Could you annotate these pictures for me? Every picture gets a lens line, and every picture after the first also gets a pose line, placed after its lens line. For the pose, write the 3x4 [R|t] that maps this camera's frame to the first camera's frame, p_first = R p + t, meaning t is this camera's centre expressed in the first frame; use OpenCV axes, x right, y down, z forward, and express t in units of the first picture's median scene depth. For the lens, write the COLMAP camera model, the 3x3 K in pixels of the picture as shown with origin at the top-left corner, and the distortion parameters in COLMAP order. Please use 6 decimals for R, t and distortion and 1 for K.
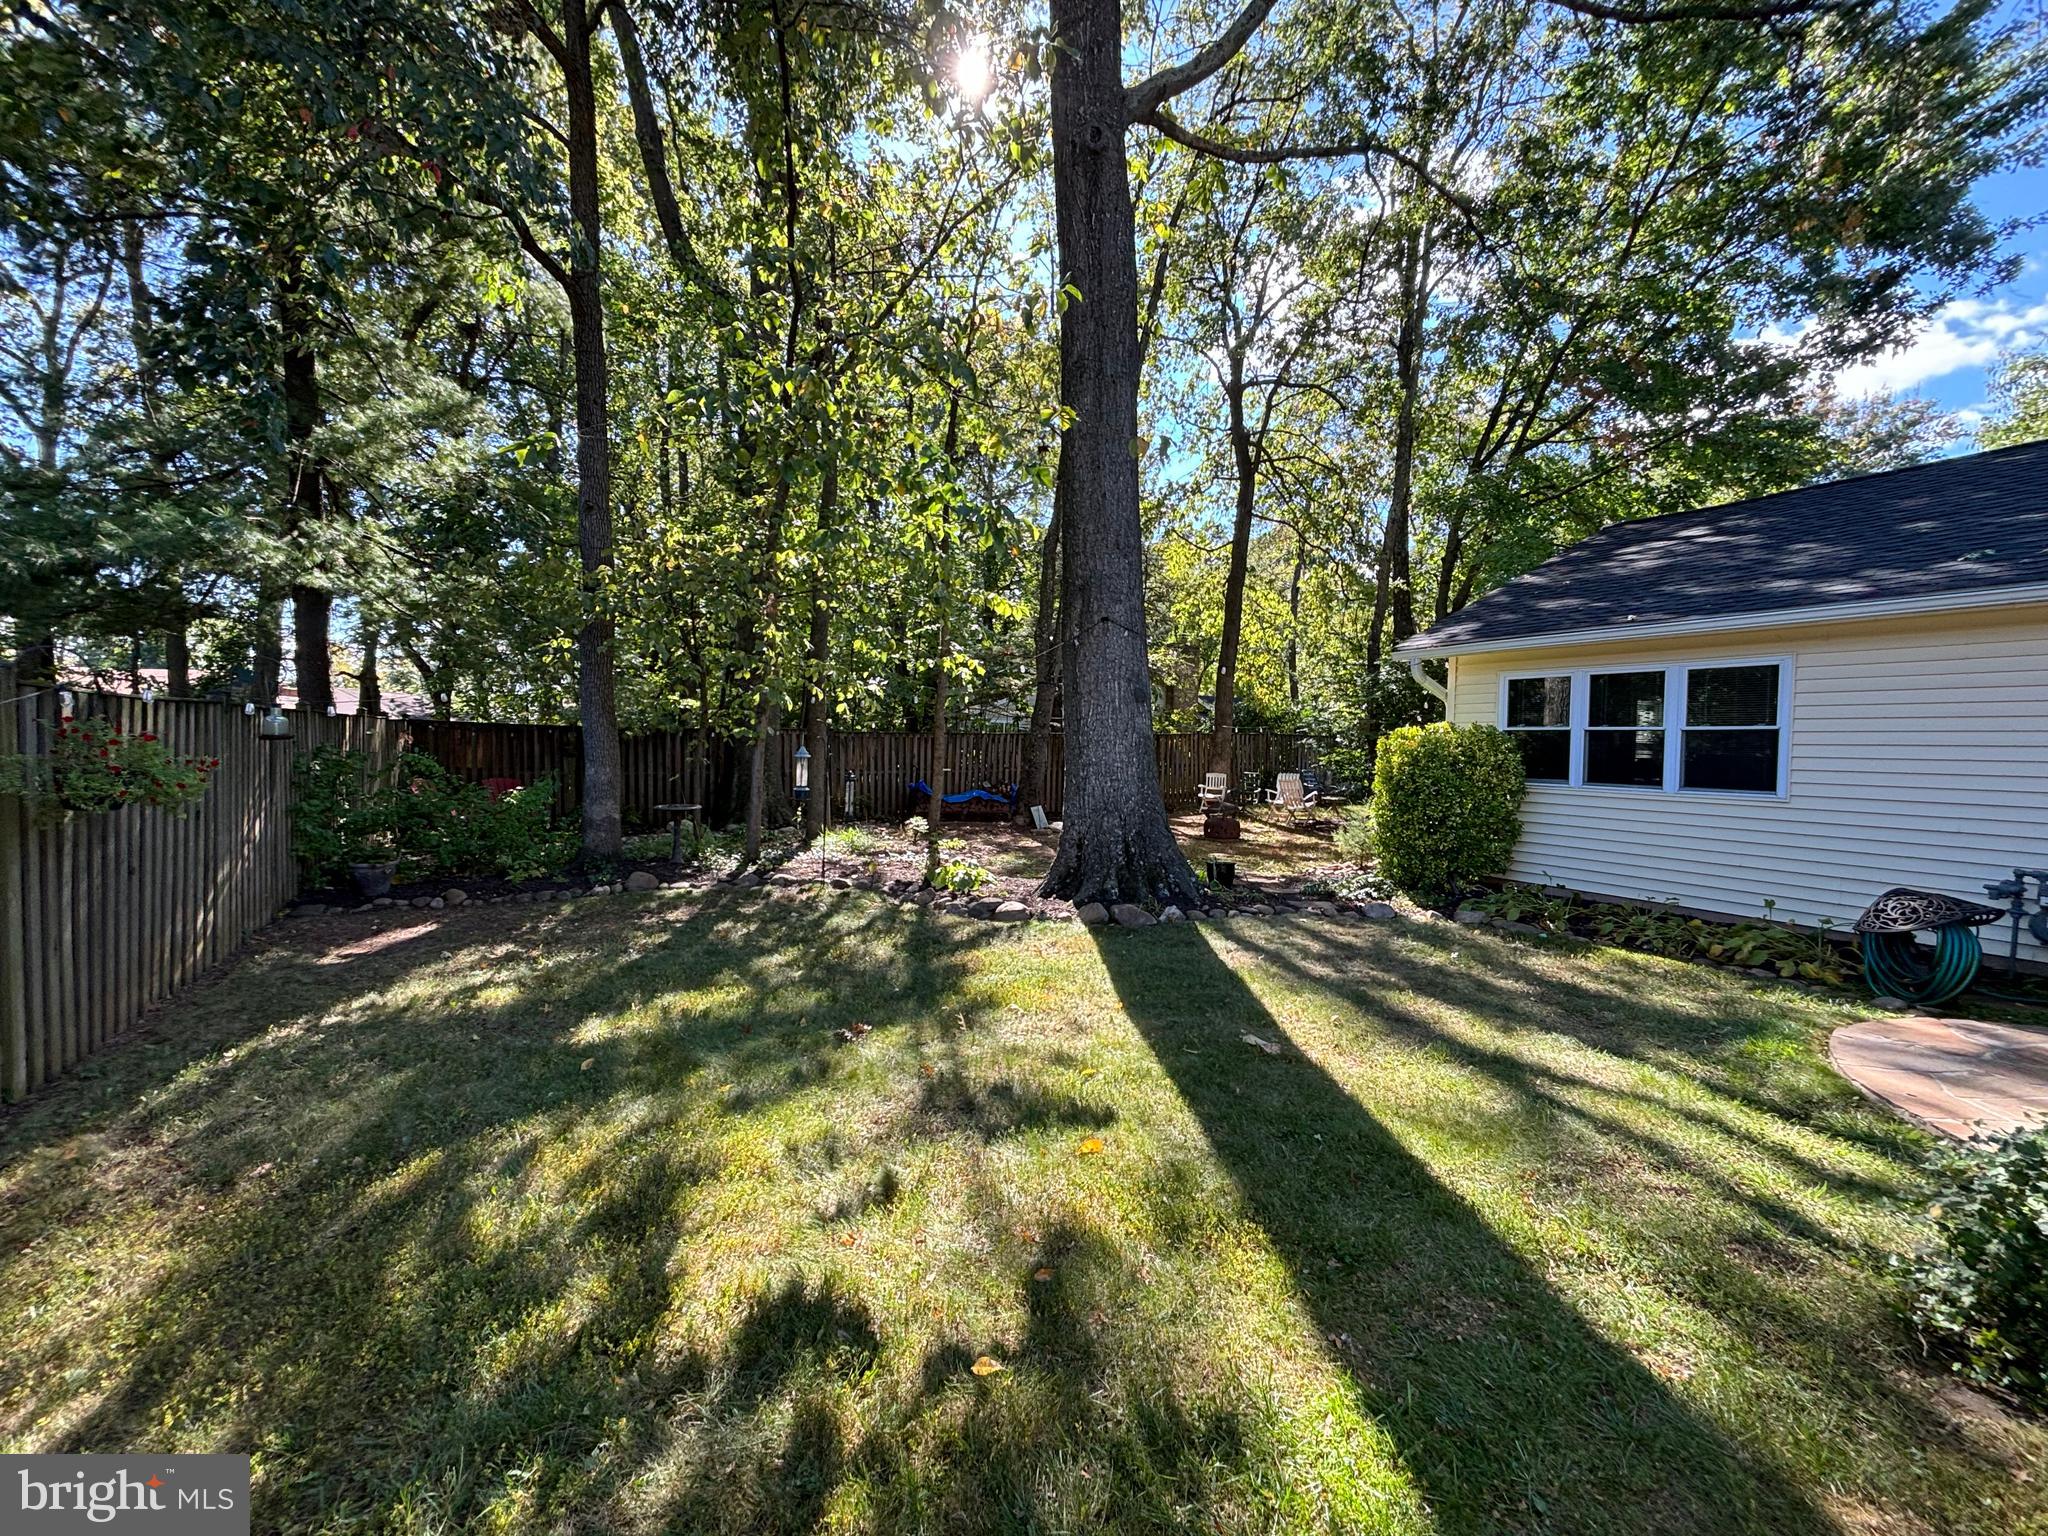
lens RADIAL K [[802.6, 0, 1024.0], [0, 802.6, 768.0], [0, 0, 1]] dist [-0.024588, 0.000175]
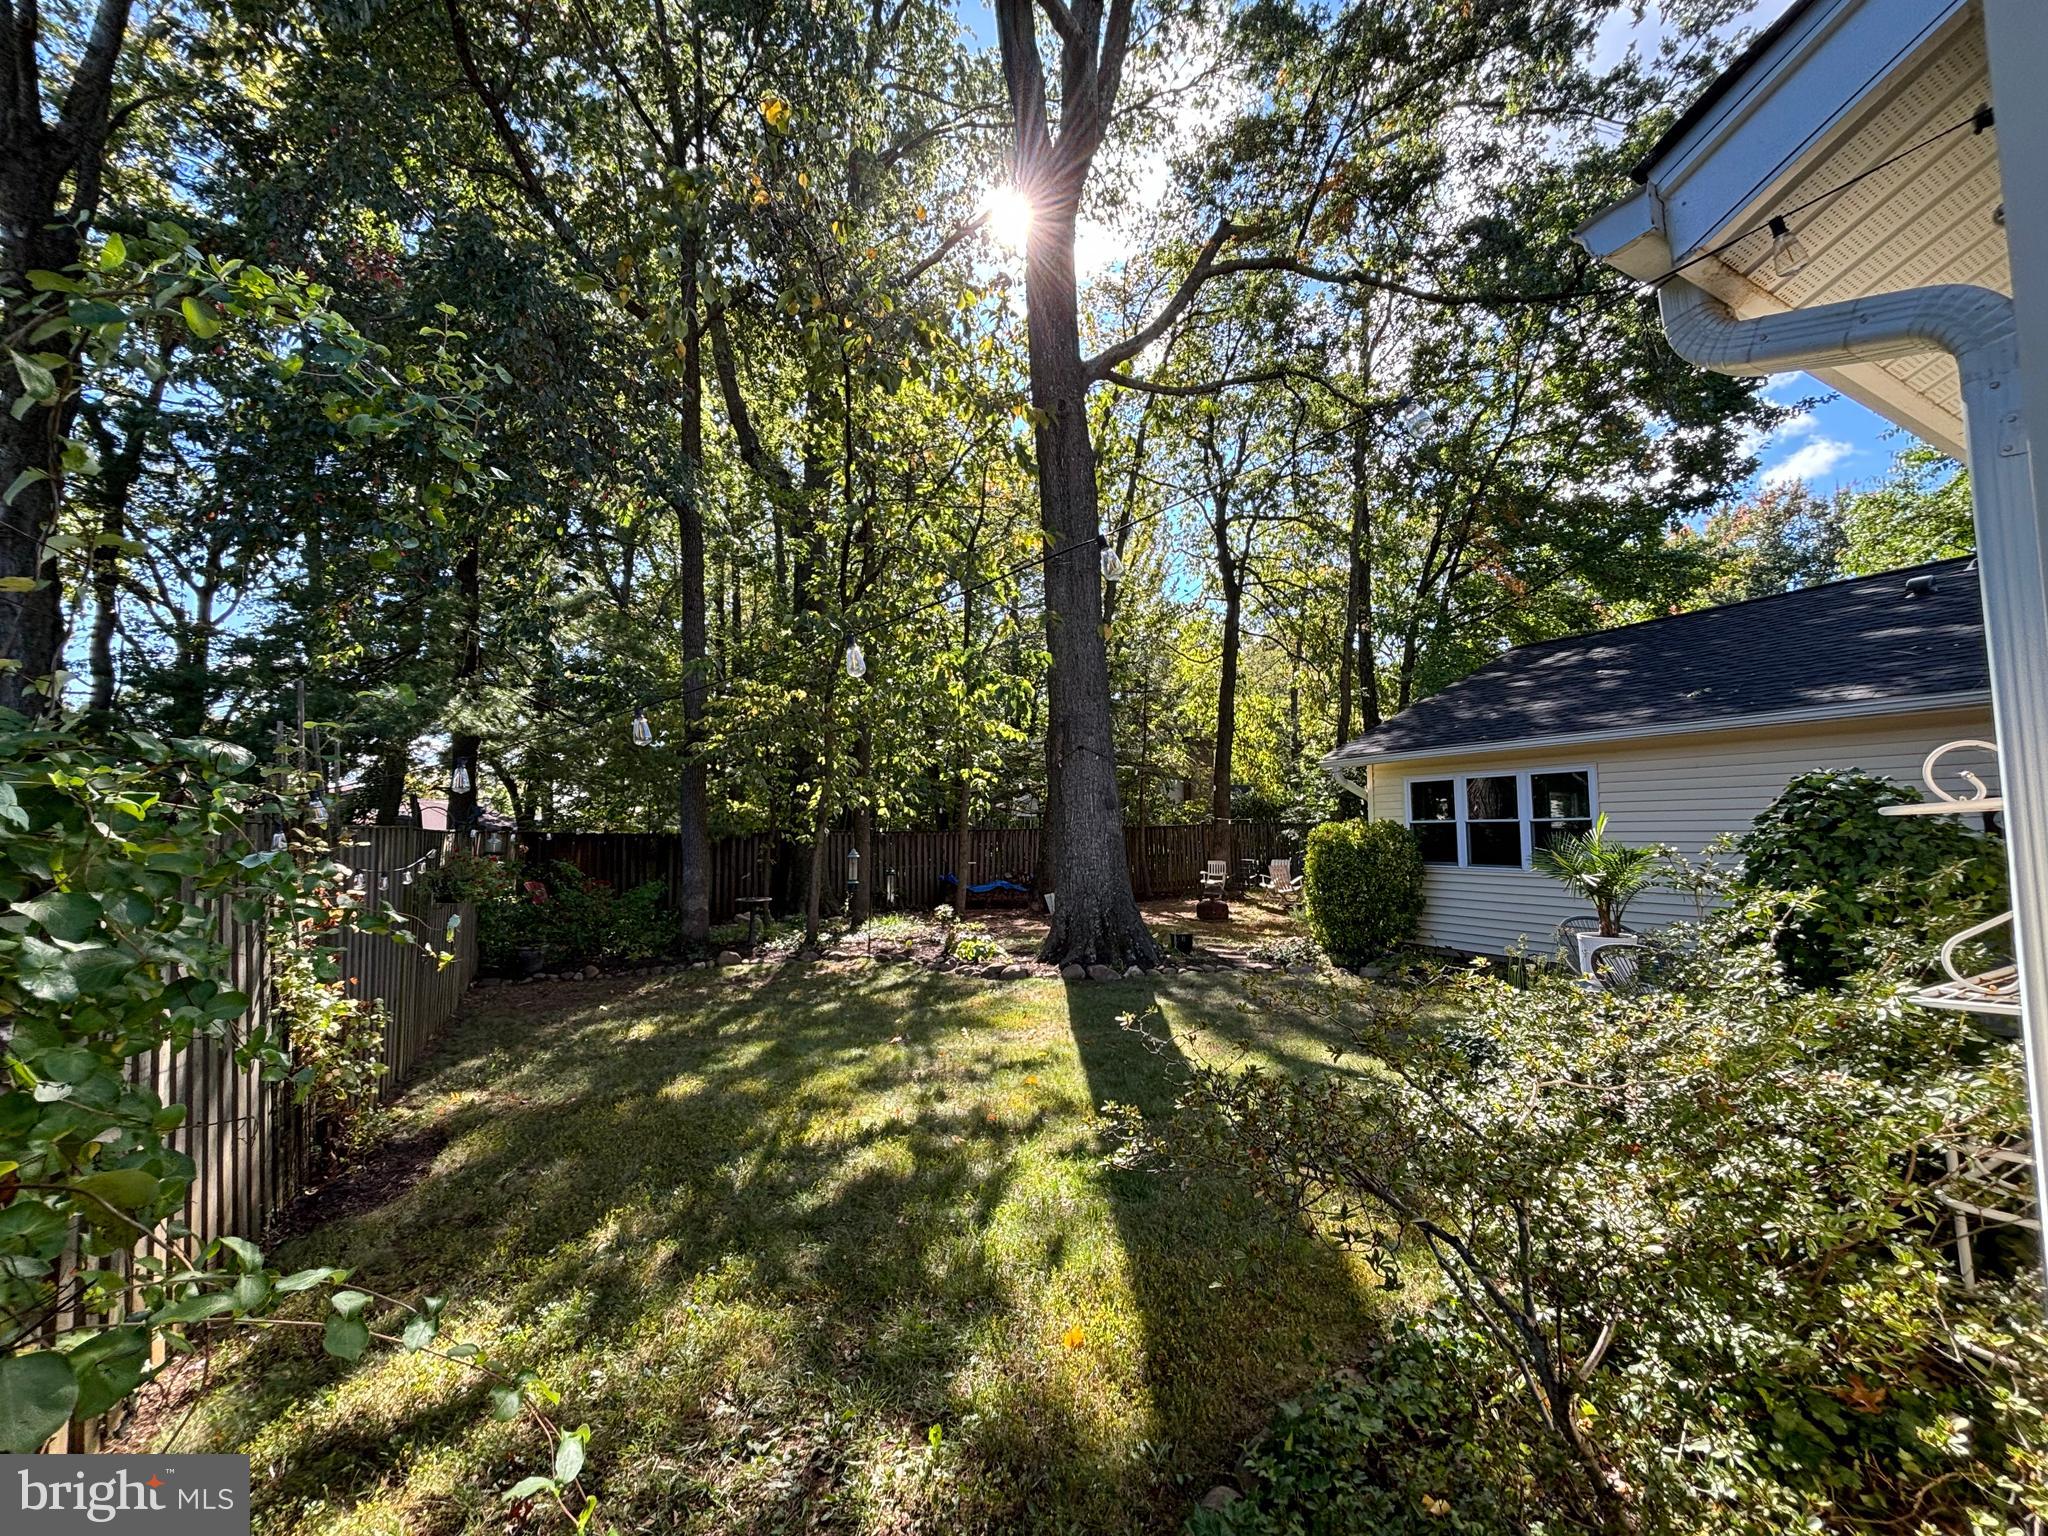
lens RADIAL K [[818.4, 0, 1018.3], [0, 818.4, 761.6], [0, 0, 1]] dist [-0.000680, 0.000881]
pose [[0.997956, -0.029979, -0.056445, 0.057855], [0.023157, 0.992761, -0.117855, -0.005205], [0.059570, 0.116307, 0.991425, -0.261377]]
